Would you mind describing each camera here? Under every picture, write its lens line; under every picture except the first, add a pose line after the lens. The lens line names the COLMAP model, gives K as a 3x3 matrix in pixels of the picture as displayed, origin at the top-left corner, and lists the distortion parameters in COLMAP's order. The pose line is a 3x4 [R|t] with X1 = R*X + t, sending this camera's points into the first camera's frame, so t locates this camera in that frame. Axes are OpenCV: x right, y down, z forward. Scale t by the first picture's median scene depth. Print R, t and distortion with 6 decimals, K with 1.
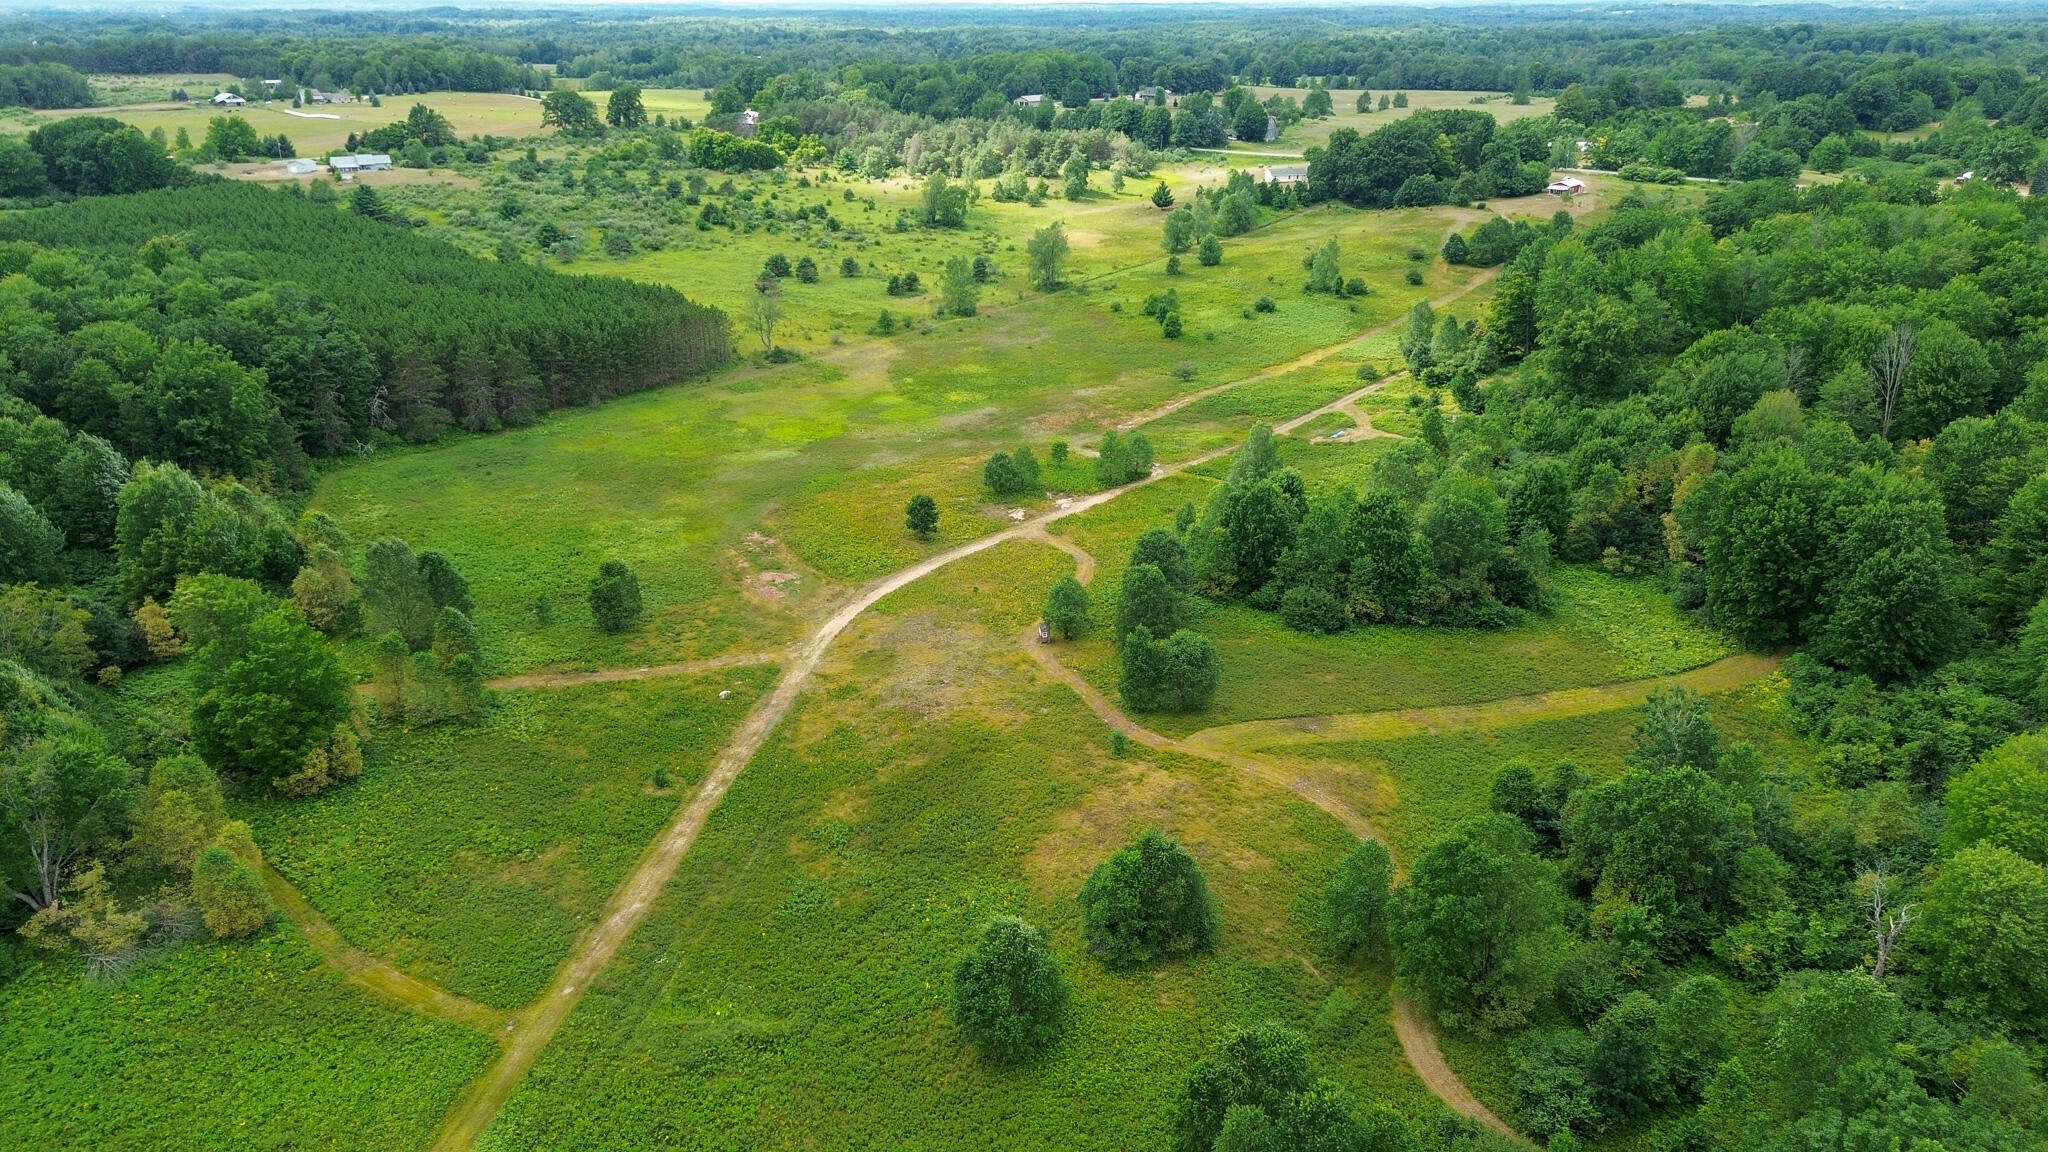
lens RADIAL K [[1453.0, 0, 1015.9], [0, 1453.0, 571.4], [0, 0, 1]] dist [0.011189, -0.001238]
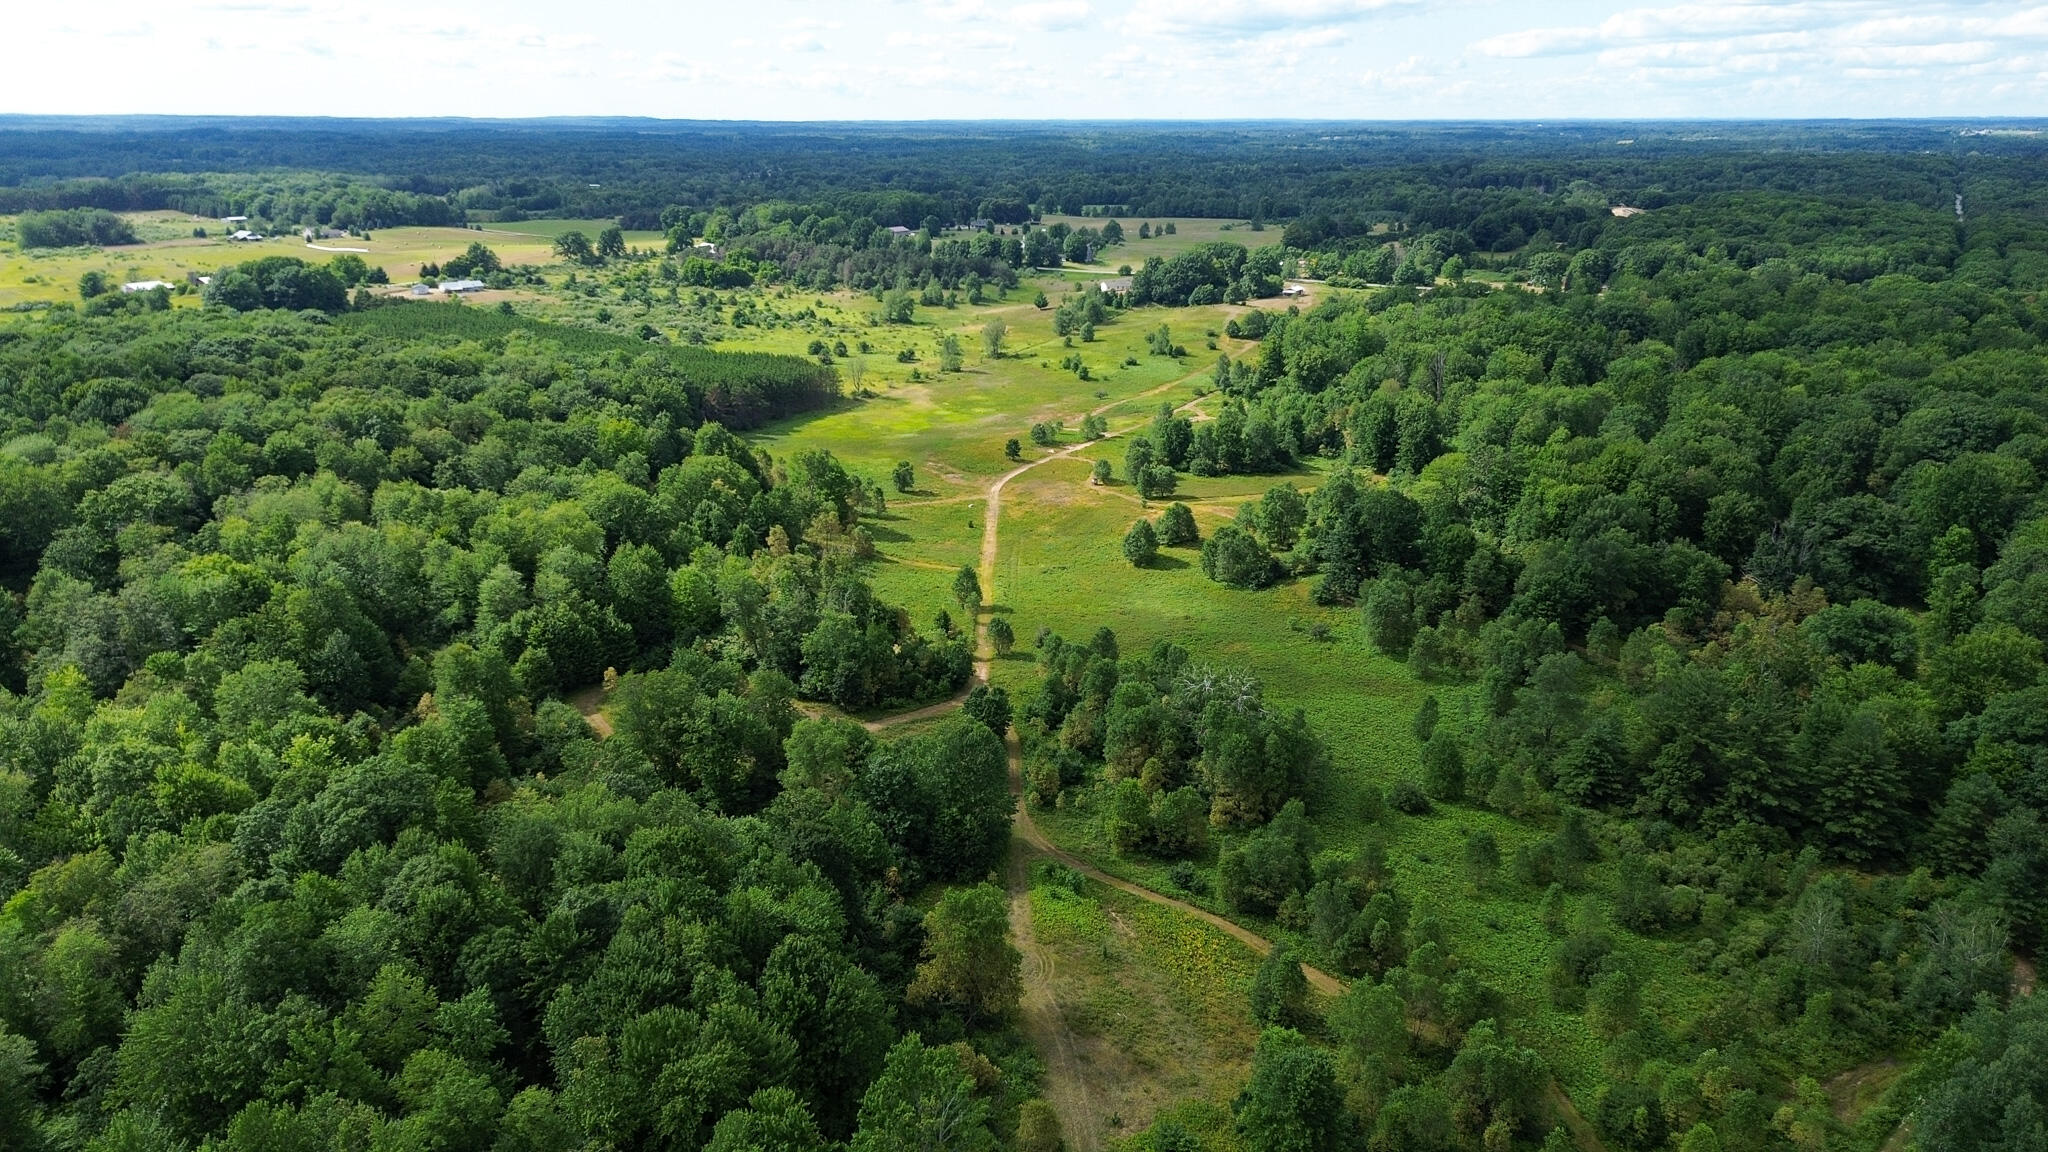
lens RADIAL K [[1453.0, 0, 1028.7], [0, 1453.0, 578.9], [0, 0, 1]] dist [0.011189, -0.001238]
pose [[0.985049, -0.047021, 0.165731, -0.196359], [0.057907, 0.996428, -0.061472, 0.137427], [-0.162248, 0.070150, 0.984253, -0.522747]]
